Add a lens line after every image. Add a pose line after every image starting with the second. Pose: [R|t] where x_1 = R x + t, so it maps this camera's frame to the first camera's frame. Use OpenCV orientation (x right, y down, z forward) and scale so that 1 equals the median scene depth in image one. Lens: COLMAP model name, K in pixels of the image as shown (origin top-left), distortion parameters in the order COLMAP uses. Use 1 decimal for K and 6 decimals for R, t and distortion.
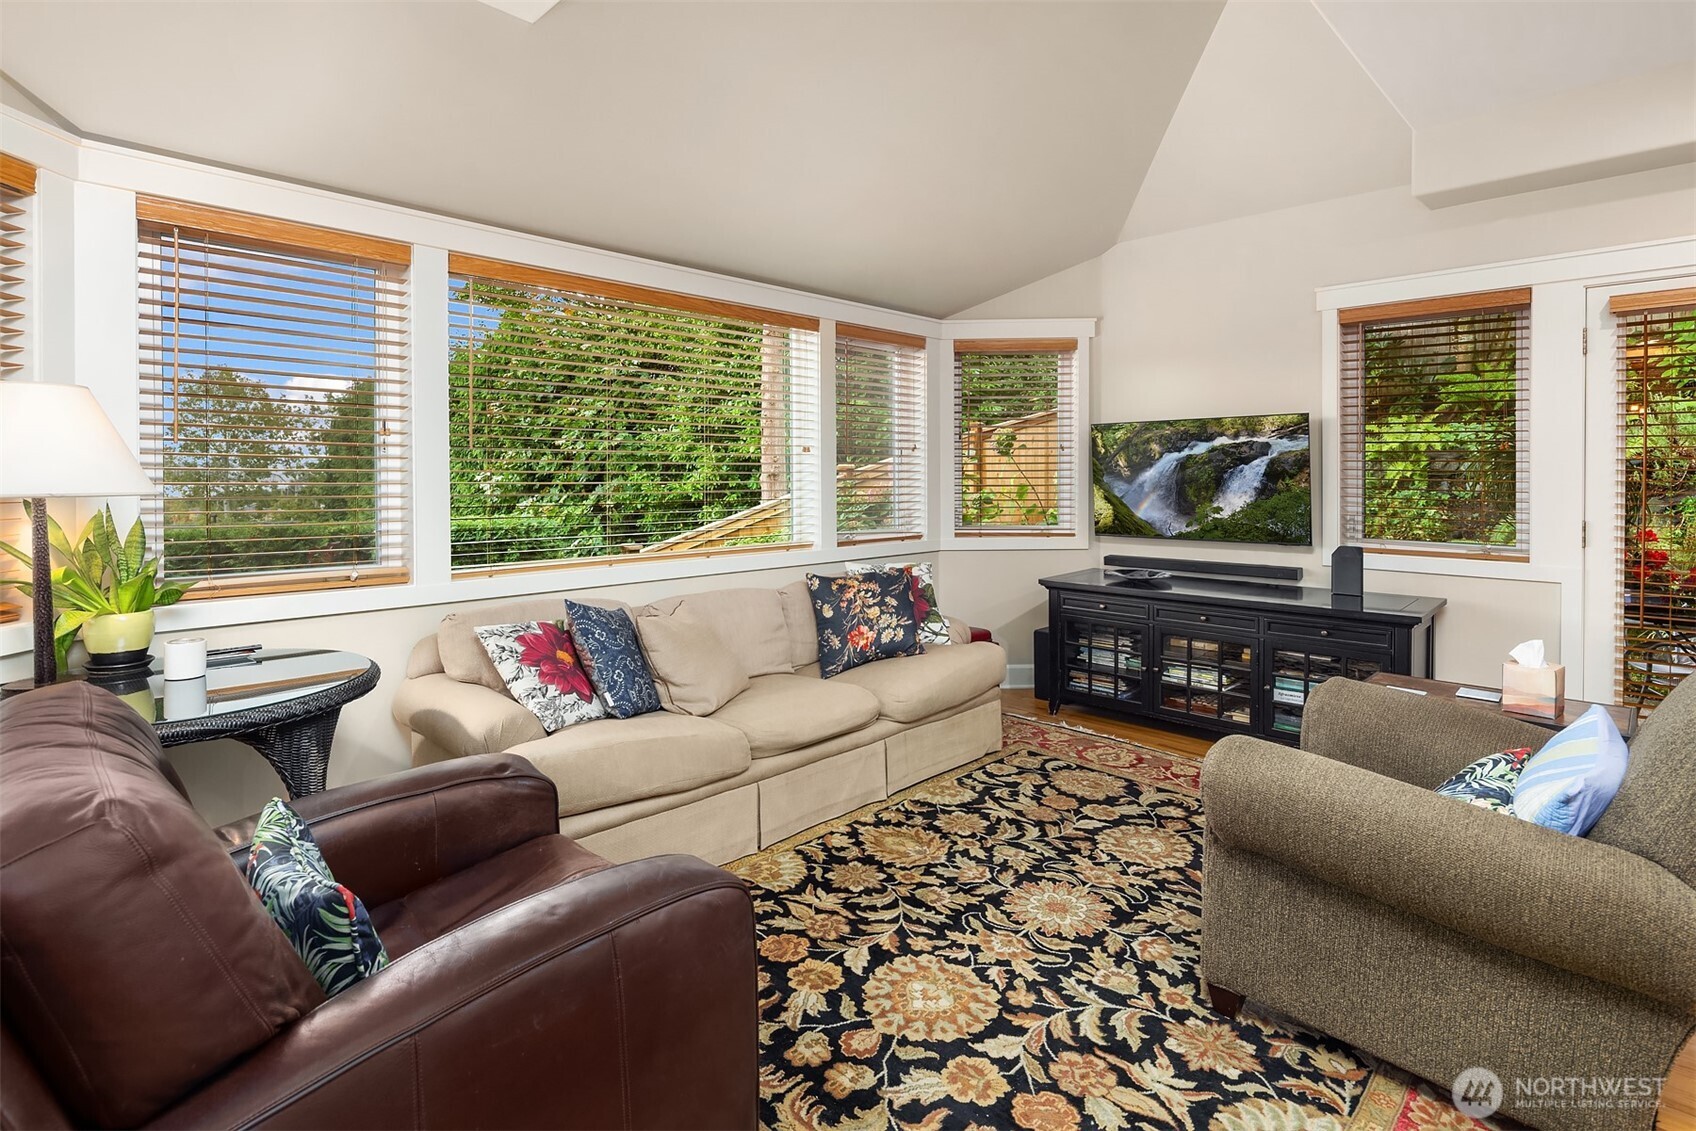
lens RADIAL K [[838.6, 0, 870.6], [0, 838.6, 485.5], [0, 0, 1]] dist [0.002937, -0.001008]
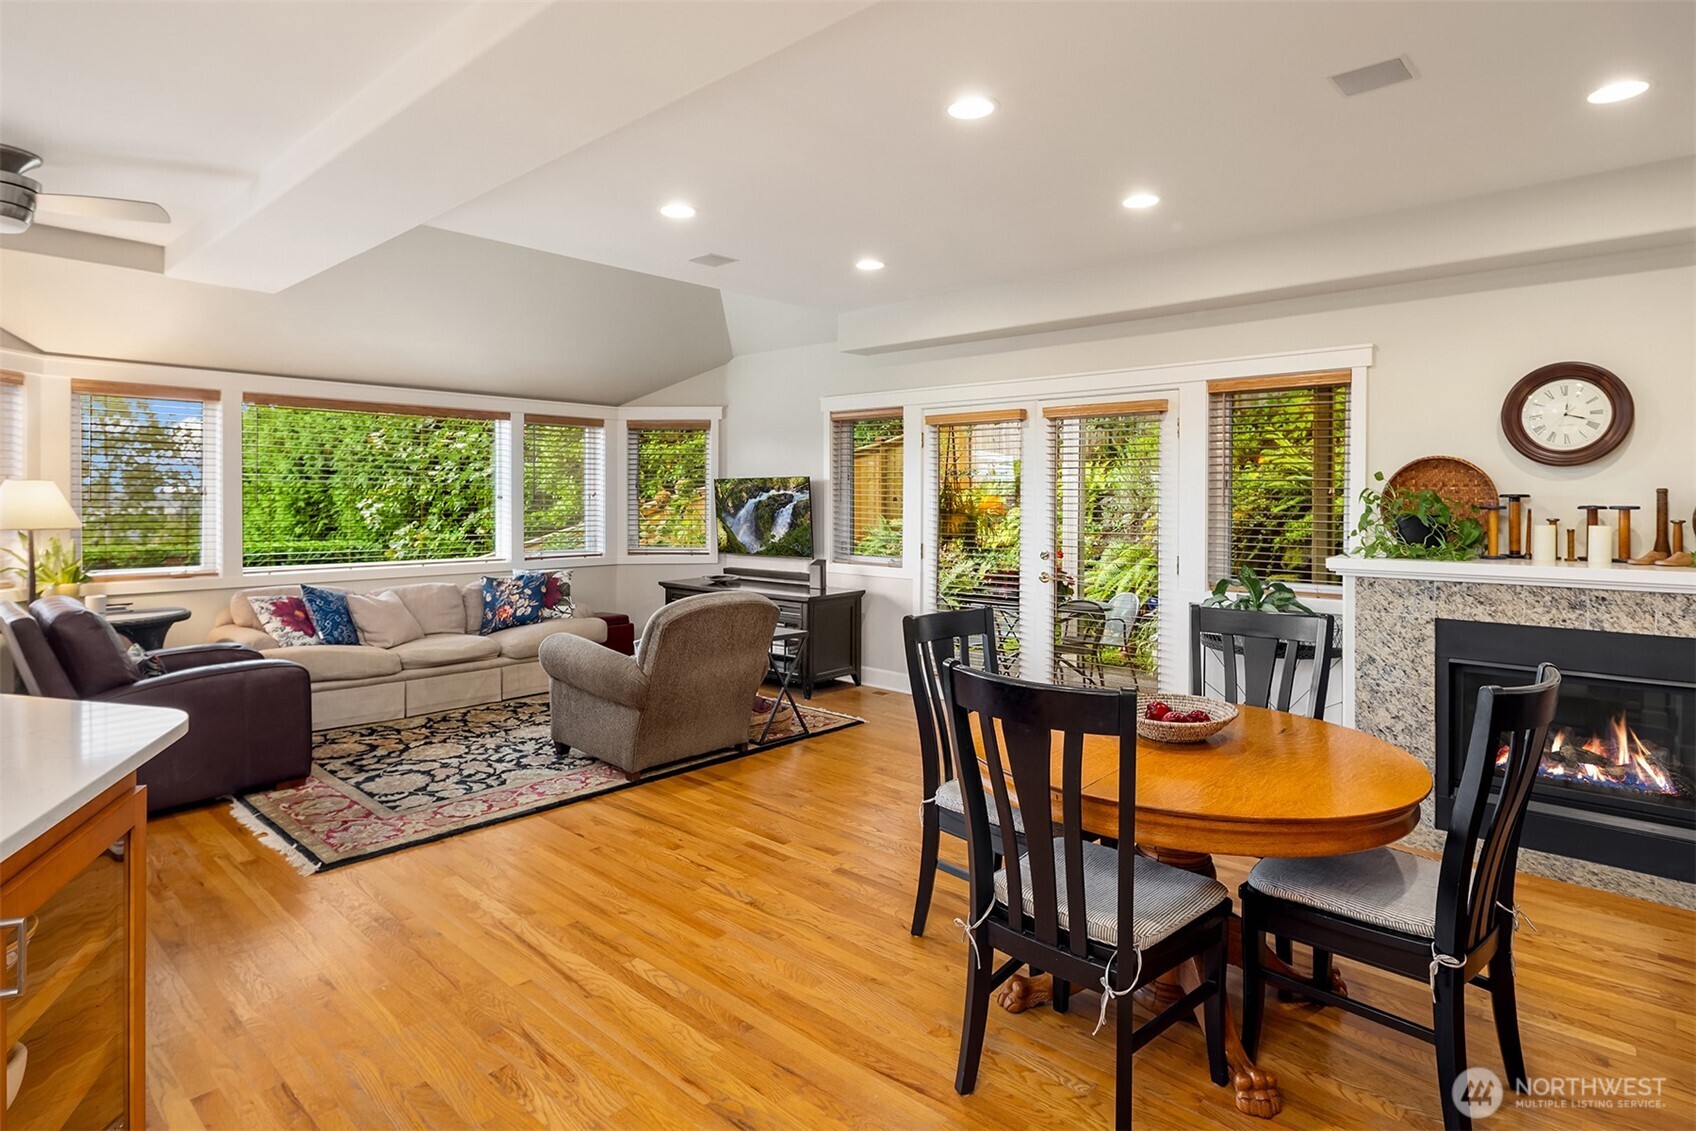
lens RADIAL K [[838.6, 0, 808.5], [0, 838.6, 501.4], [0, 0, 1]] dist [0.002937, -0.001008]
pose [[0.999174, 0.002362, 0.040560, 0.435652], [-0.001851, 0.999919, -0.012631, -0.017096], [-0.040586, 0.012546, 0.999097, -0.581039]]
